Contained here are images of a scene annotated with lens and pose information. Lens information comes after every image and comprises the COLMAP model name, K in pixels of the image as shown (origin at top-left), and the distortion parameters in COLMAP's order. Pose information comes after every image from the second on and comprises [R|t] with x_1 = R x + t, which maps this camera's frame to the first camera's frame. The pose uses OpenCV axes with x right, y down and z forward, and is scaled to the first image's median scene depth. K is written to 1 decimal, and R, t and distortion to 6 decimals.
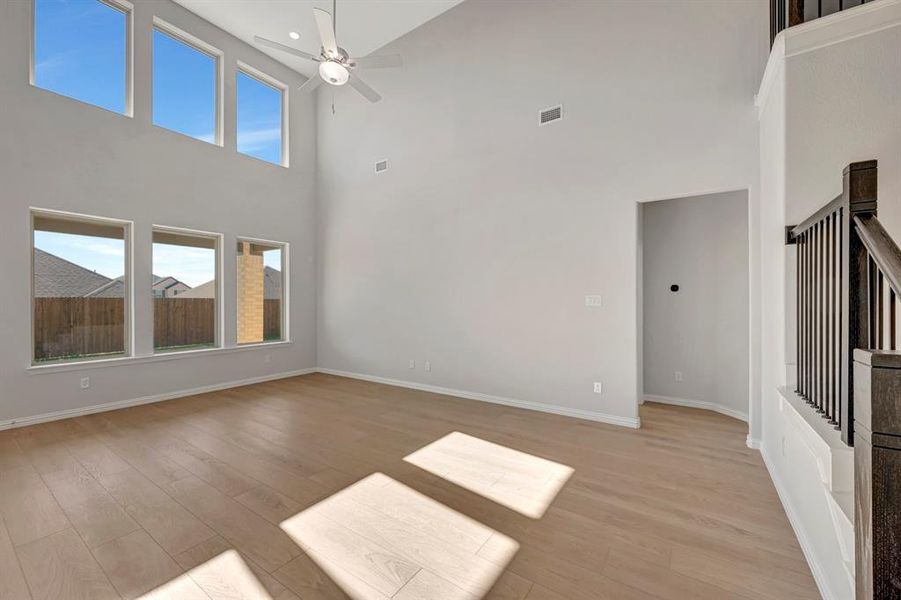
lens RADIAL K [[357.4, 0, 454.7], [0, 357.4, 301.9], [0, 0, 1]] dist [0.000887, -0.000061]
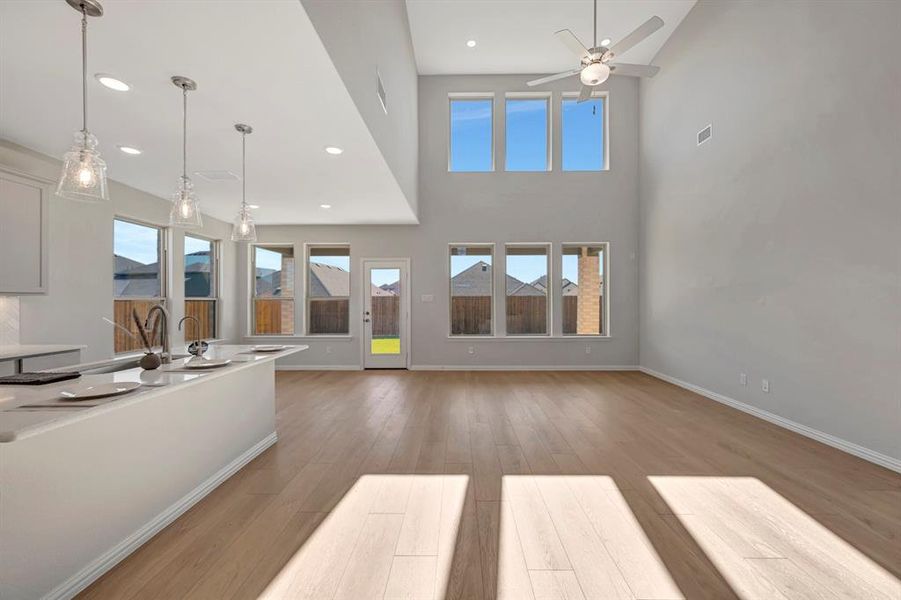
lens RADIAL K [[355.2, 0, 455.0], [0, 355.2, 300.5], [0, 0, 1]] dist [-0.000487, -0.000155]
pose [[0.551440, 0.003438, -0.834208, 0.239509], [0.000331, 0.999991, 0.004340, 0.000948], [0.834215, -0.002669, 0.551433, 0.088407]]
